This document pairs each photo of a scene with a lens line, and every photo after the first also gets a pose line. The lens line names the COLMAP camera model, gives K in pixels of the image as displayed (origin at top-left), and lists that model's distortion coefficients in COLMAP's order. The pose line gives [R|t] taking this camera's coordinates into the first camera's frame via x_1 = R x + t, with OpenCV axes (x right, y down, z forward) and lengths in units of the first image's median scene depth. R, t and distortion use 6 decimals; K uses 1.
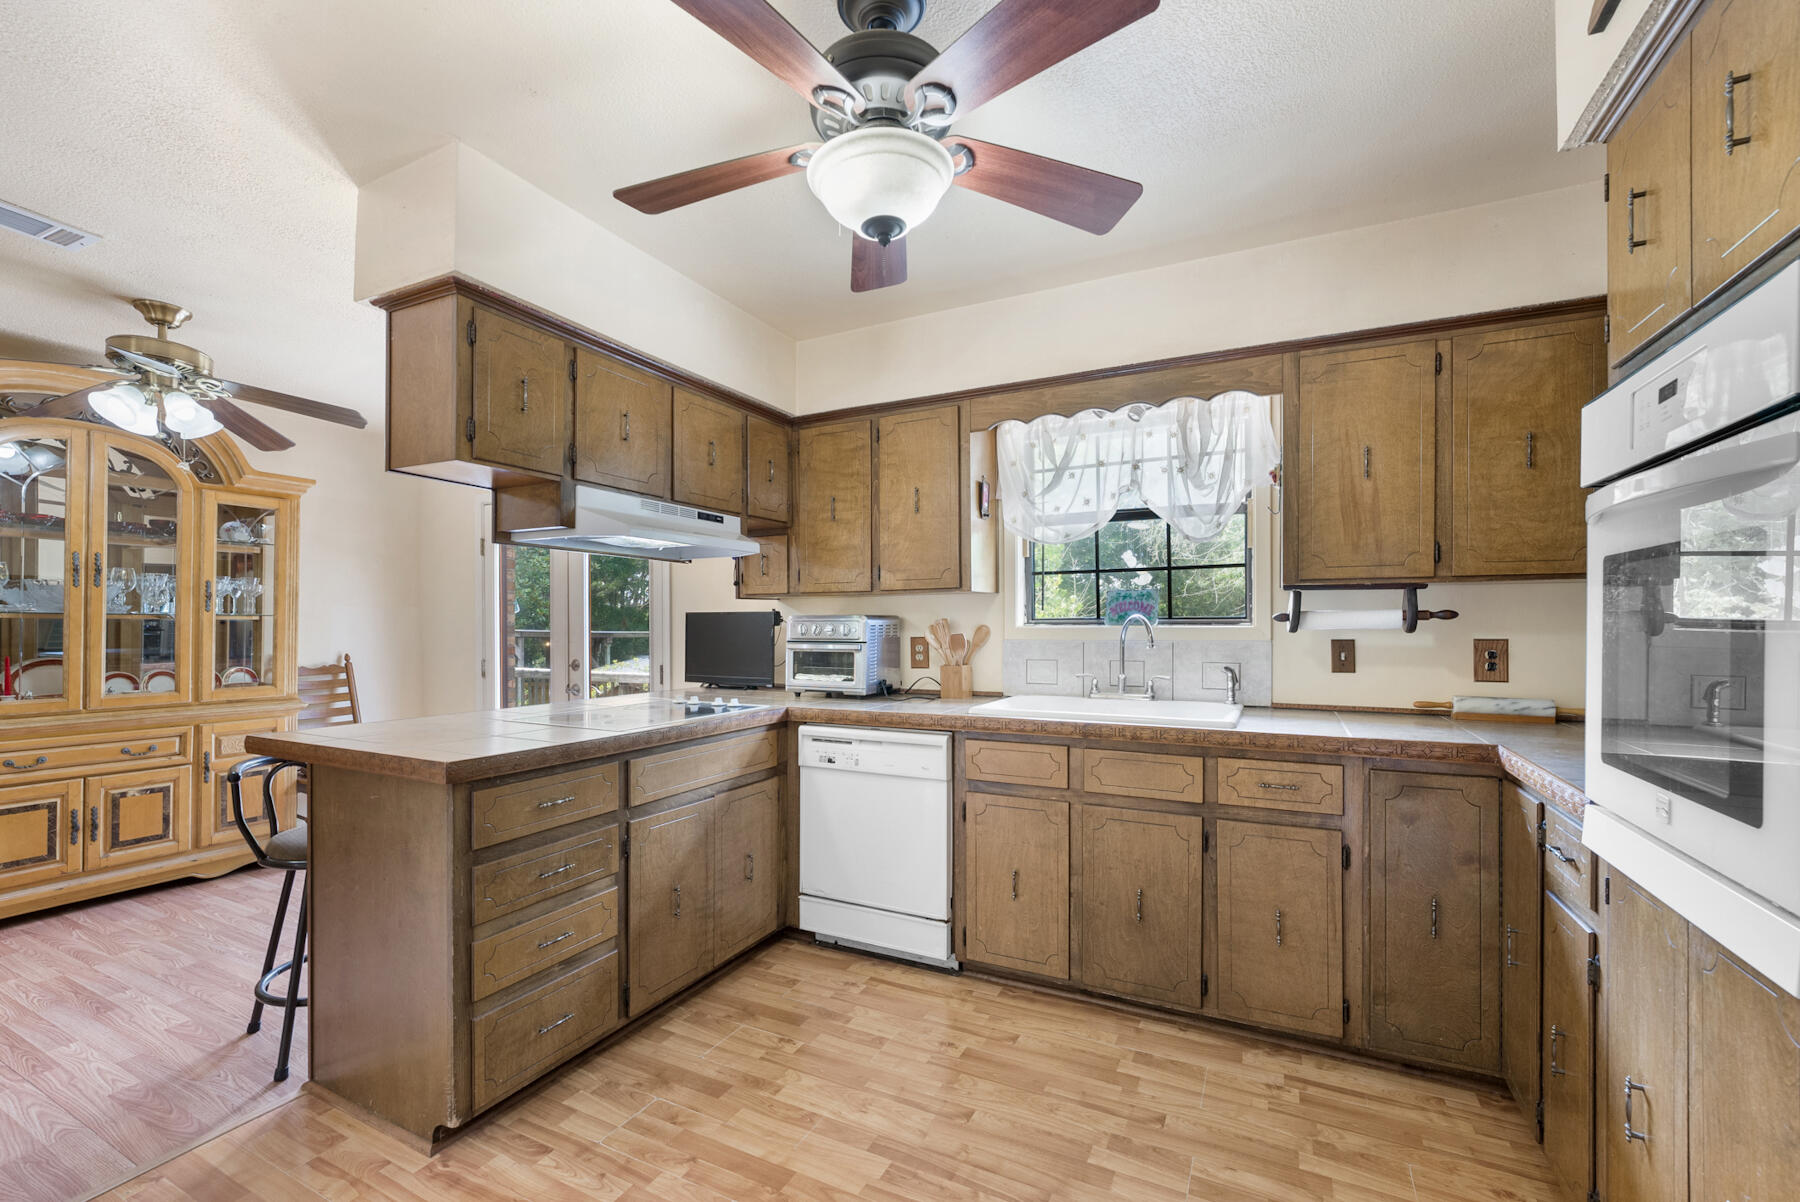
lens RADIAL K [[752.9, 0, 896.6], [0, 752.9, 620.8], [0, 0, 1]] dist [-0.001131, -0.000166]
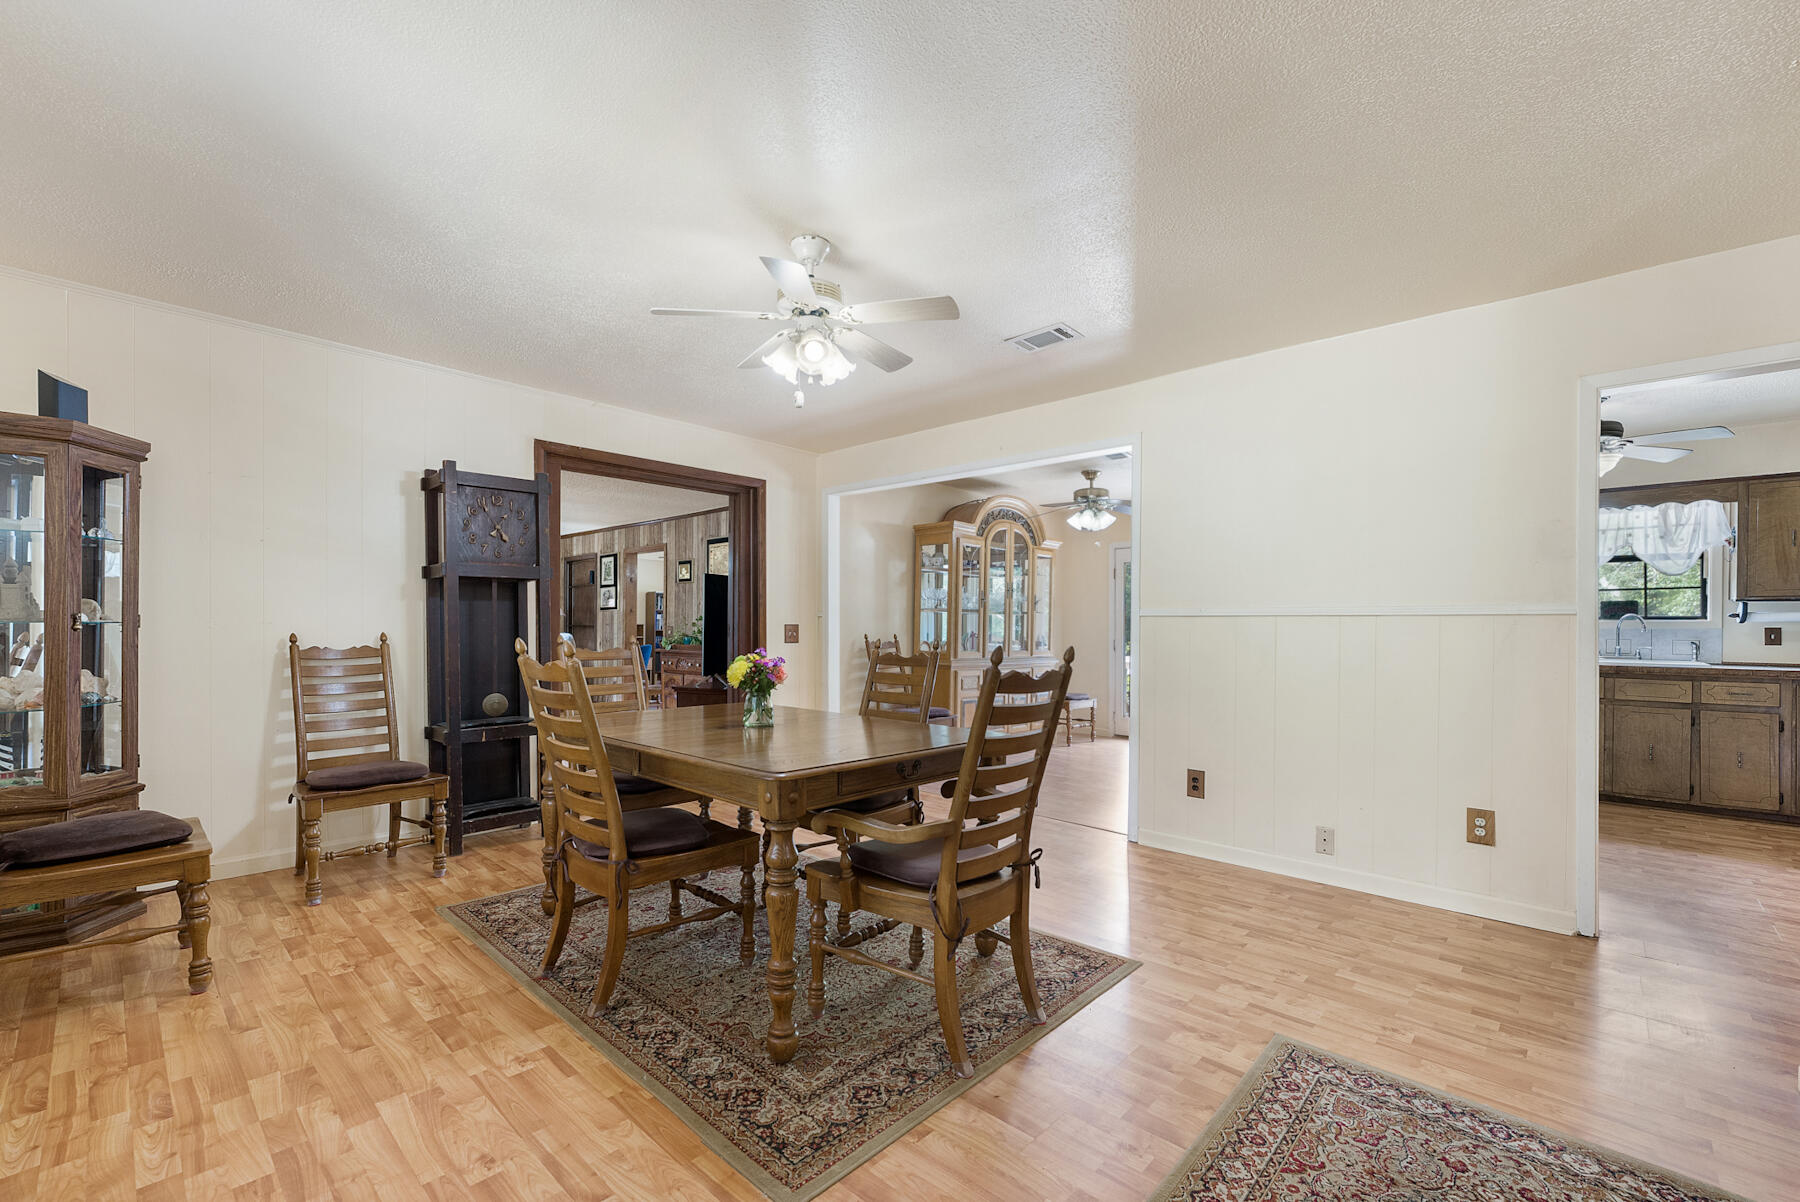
lens RADIAL K [[745.6, 0, 904.9], [0, 745.6, 624.9], [0, 0, 1]] dist [-0.000158, 0.000381]
pose [[0.962068, 0.009980, -0.272627, -1.128307], [-0.010263, 0.999947, 0.000387, 0.044986], [0.272616, 0.002425, 0.962120, -1.585166]]
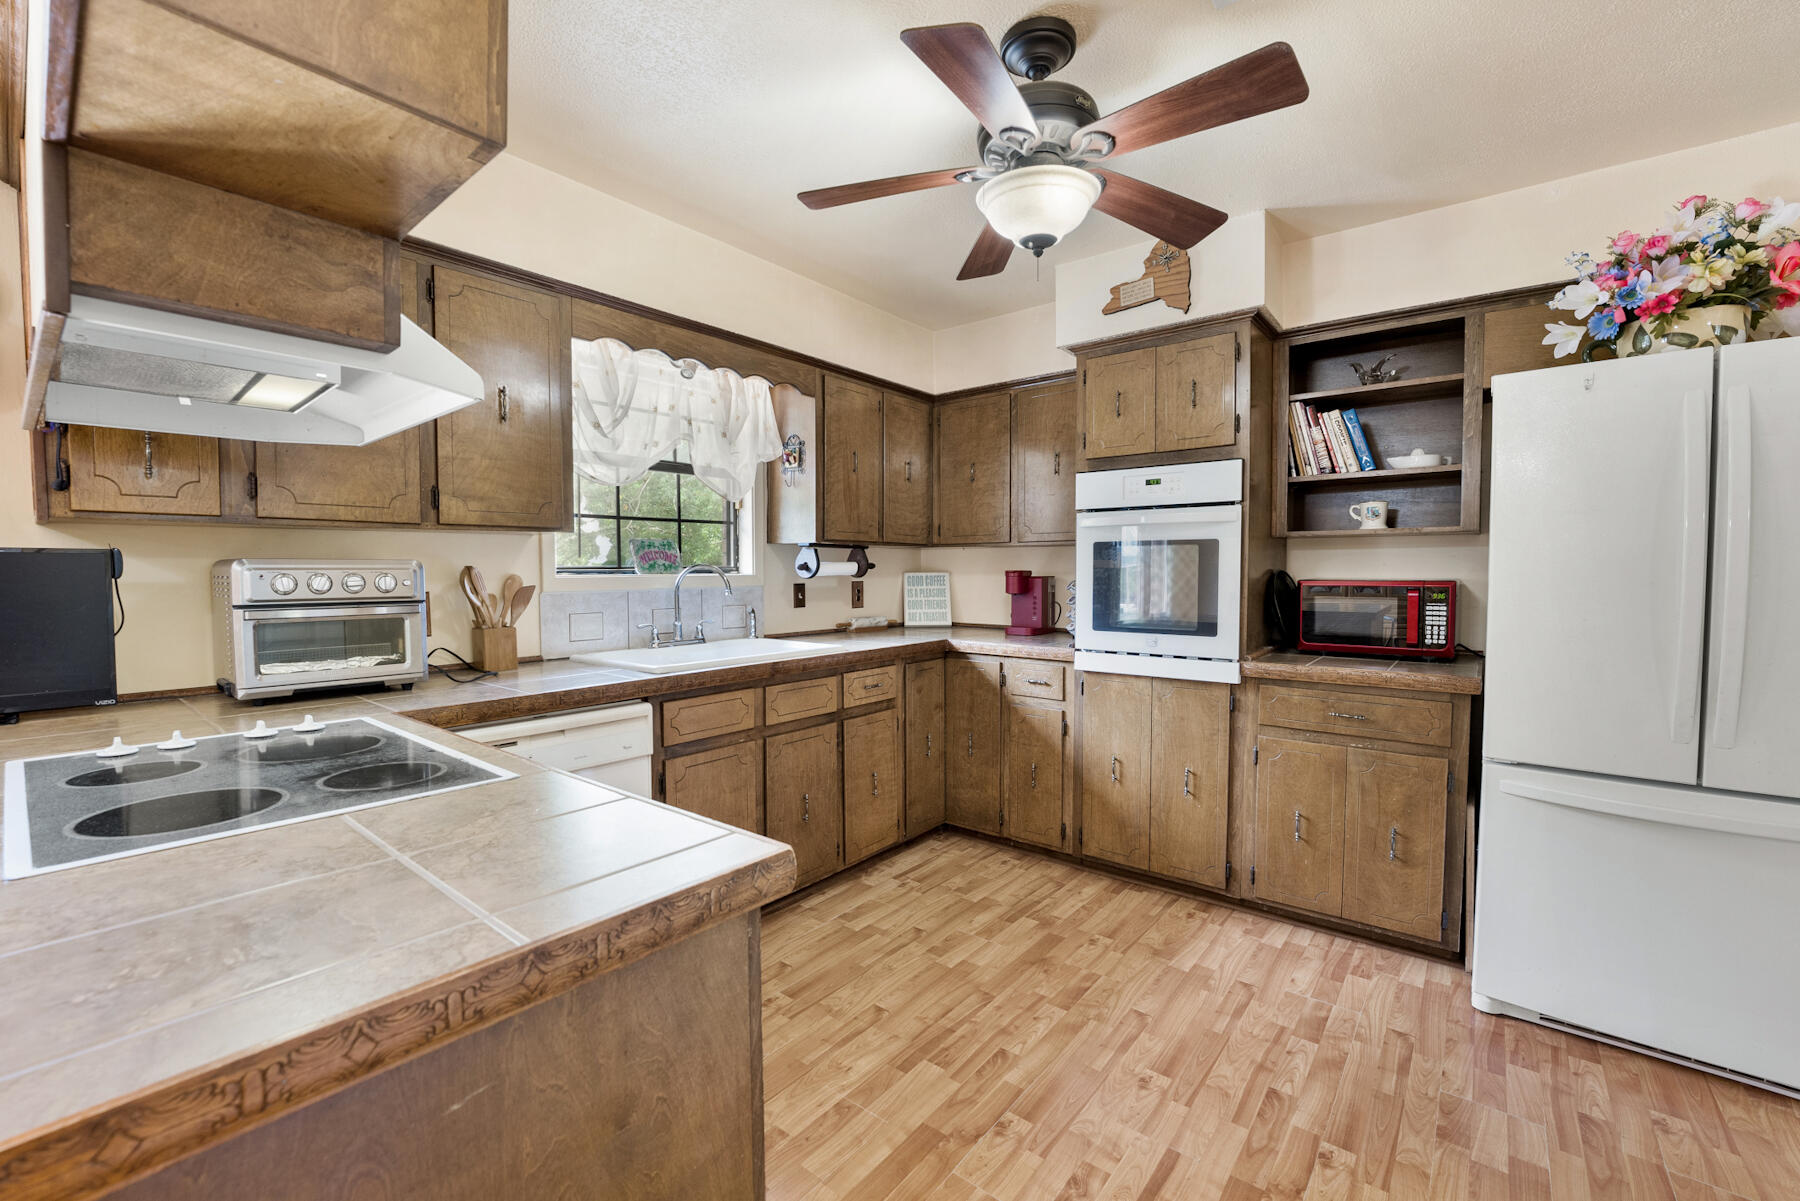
lens RADIAL K [[738.6, 0, 900.0], [0, 738.6, 600.5], [0, 0, 1]] dist [-0.026573, 0.000049]
pose [[0.215306, -0.038133, 0.975802, -0.784160], [0.001857, 0.999251, 0.038640, 0.005052], [-0.976545, -0.006508, 0.215216, 0.616544]]
